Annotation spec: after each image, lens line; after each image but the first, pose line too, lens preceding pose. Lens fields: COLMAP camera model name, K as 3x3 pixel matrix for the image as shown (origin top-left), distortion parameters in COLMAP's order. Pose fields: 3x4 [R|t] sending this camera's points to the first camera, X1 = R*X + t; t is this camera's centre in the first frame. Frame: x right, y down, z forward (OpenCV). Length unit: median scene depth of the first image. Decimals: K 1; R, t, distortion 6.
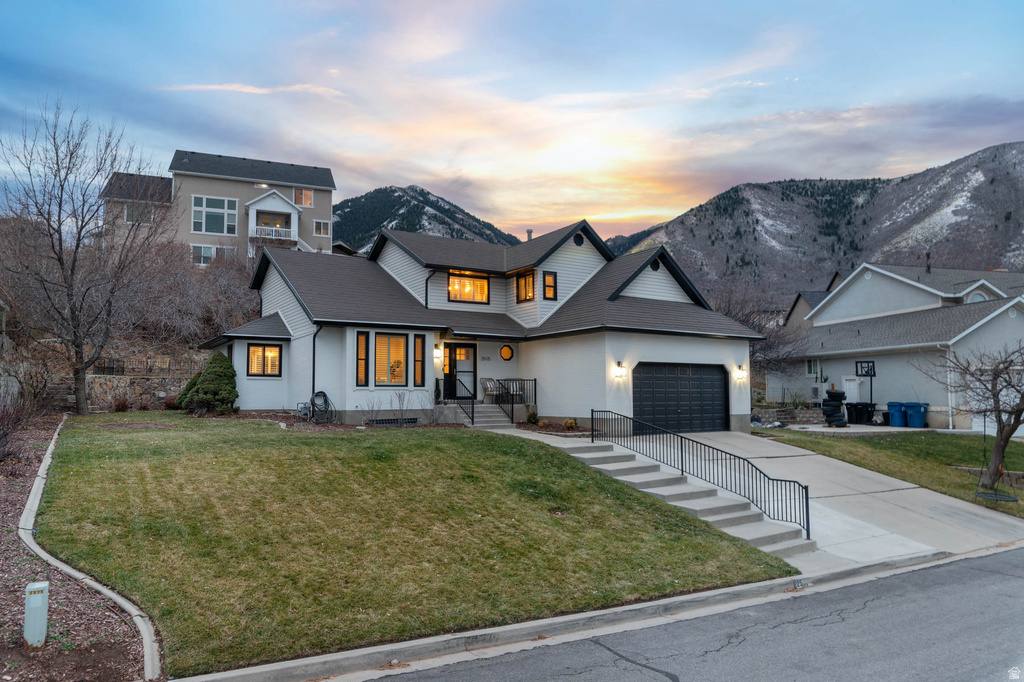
lens RADIAL K [[661.8, 0, 512.0], [0, 661.8, 341.0], [0, 0, 1]] dist [-0.004059, -0.000328]
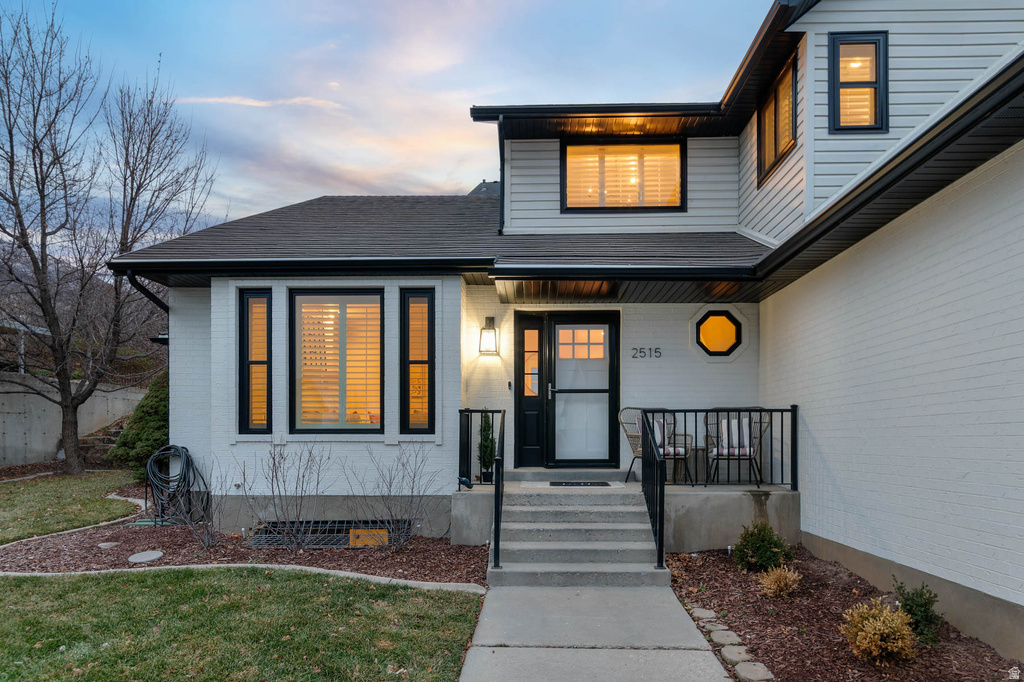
lens RADIAL K [[622.5, 0, 516.7], [0, 622.5, 437.4], [0, 0, 1]] dist [-0.003429, 0.000588]
pose [[0.835670, 0.002899, -0.549224, 0.084962], [0.041969, 0.996725, 0.069118, 0.047082], [0.547626, -0.080810, 0.832812, 0.704366]]
